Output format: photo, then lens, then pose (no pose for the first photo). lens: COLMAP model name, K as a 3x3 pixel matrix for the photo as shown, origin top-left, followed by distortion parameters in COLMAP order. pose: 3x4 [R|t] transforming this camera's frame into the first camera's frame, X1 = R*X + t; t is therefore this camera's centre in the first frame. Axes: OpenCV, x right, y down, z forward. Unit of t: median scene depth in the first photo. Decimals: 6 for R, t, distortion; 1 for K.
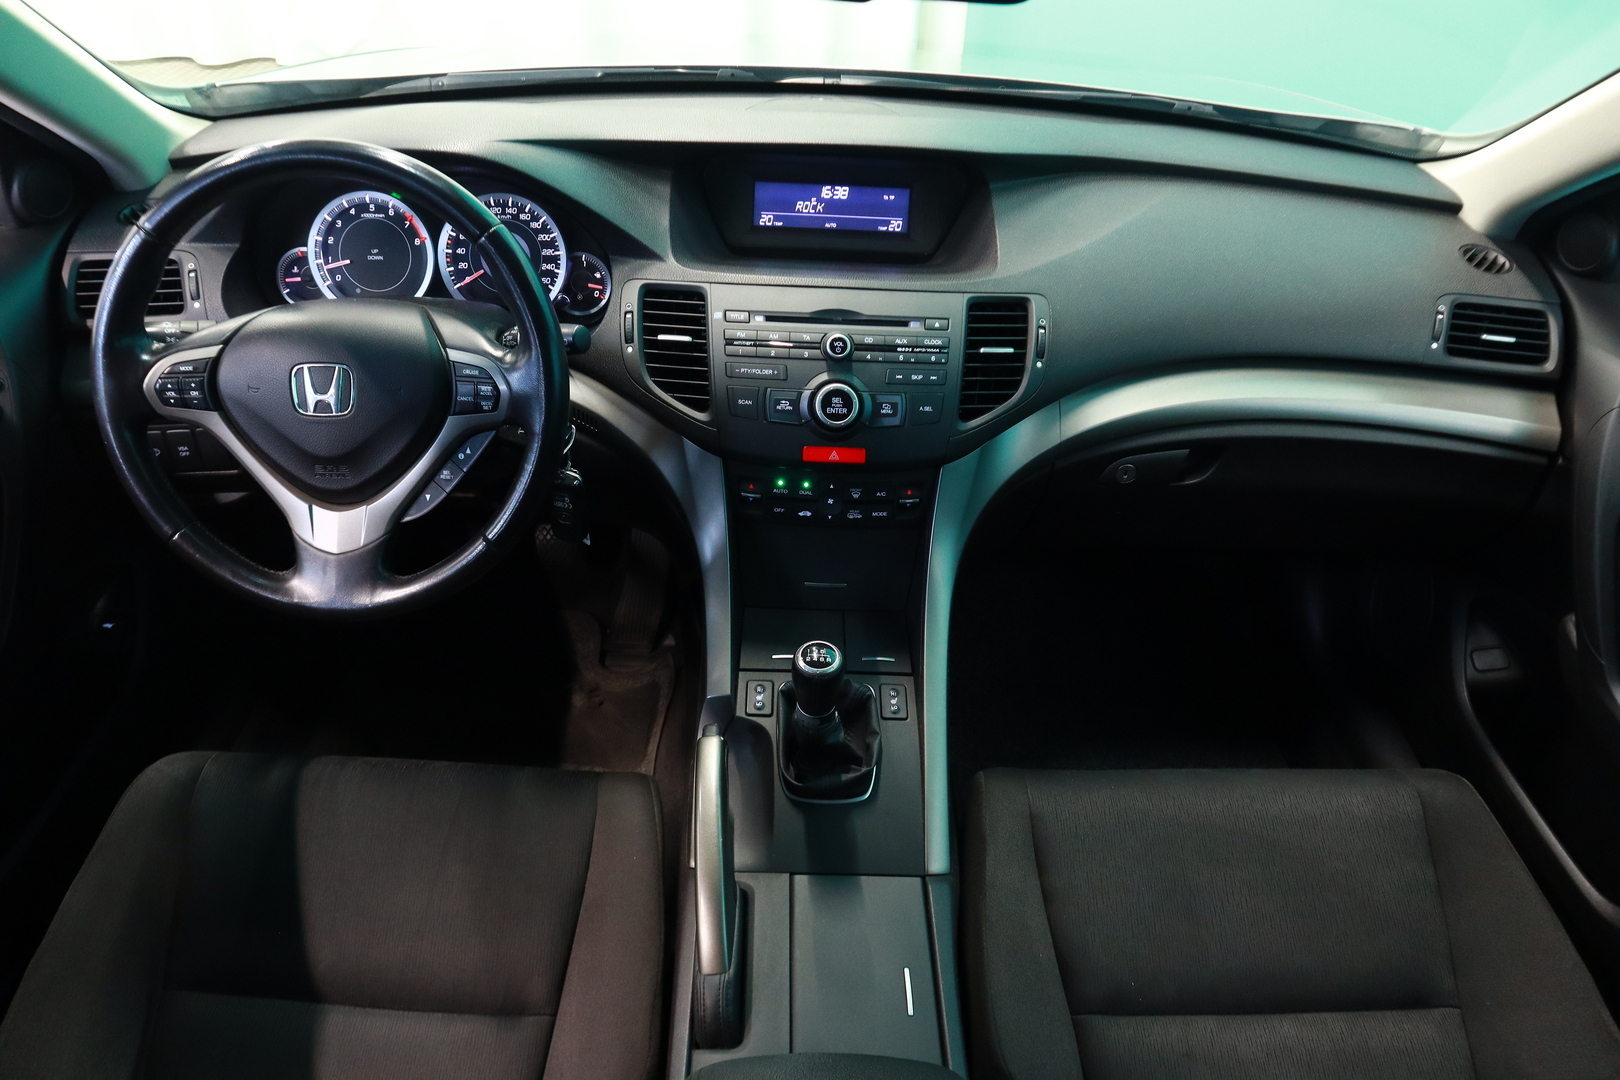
lens RADIAL K [[1235.5, 0, 810.0], [0, 1235.5, 540.0], [0, 0, 1]] dist [-0.088387, -0.000092]
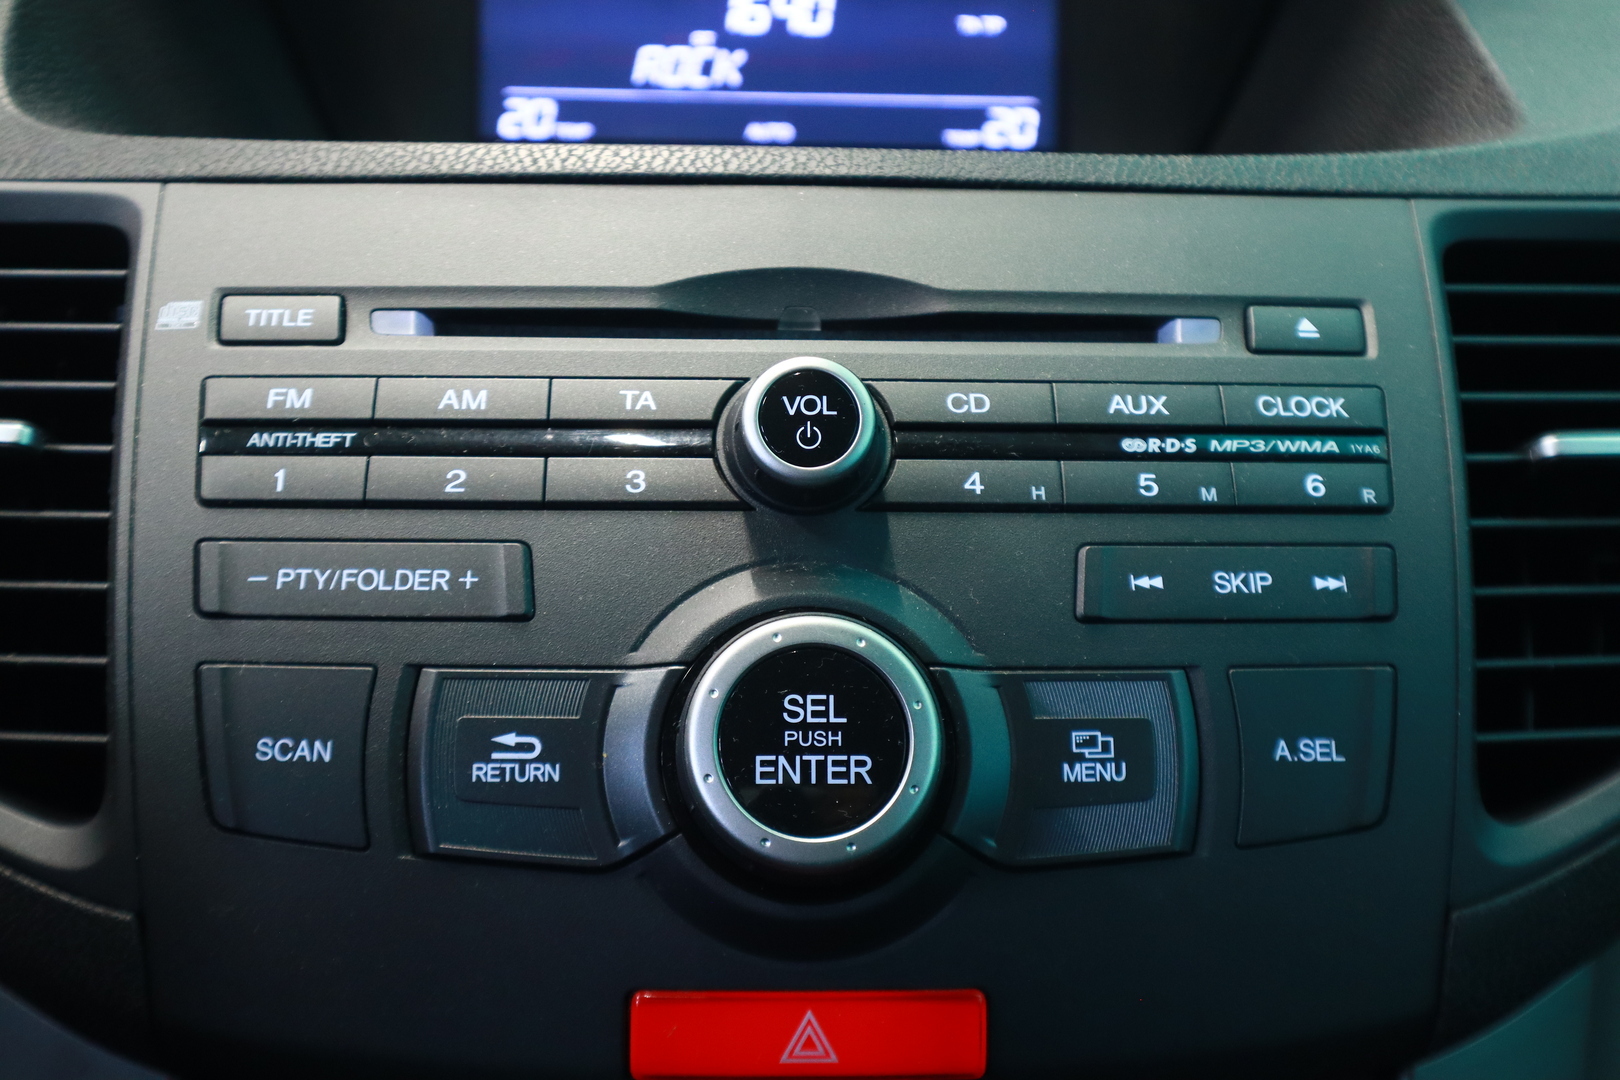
lens RADIAL K [[1999.4, 0, 810.0], [0, 1999.4, 540.0], [0, 0, 1]] dist [0.009511, 0.028521]
pose [[0.999147, -0.037728, 0.016763, 0.017456], [0.040945, 0.957505, -0.285495, -0.055394], [-0.005279, 0.285938, 0.958234, 0.711980]]
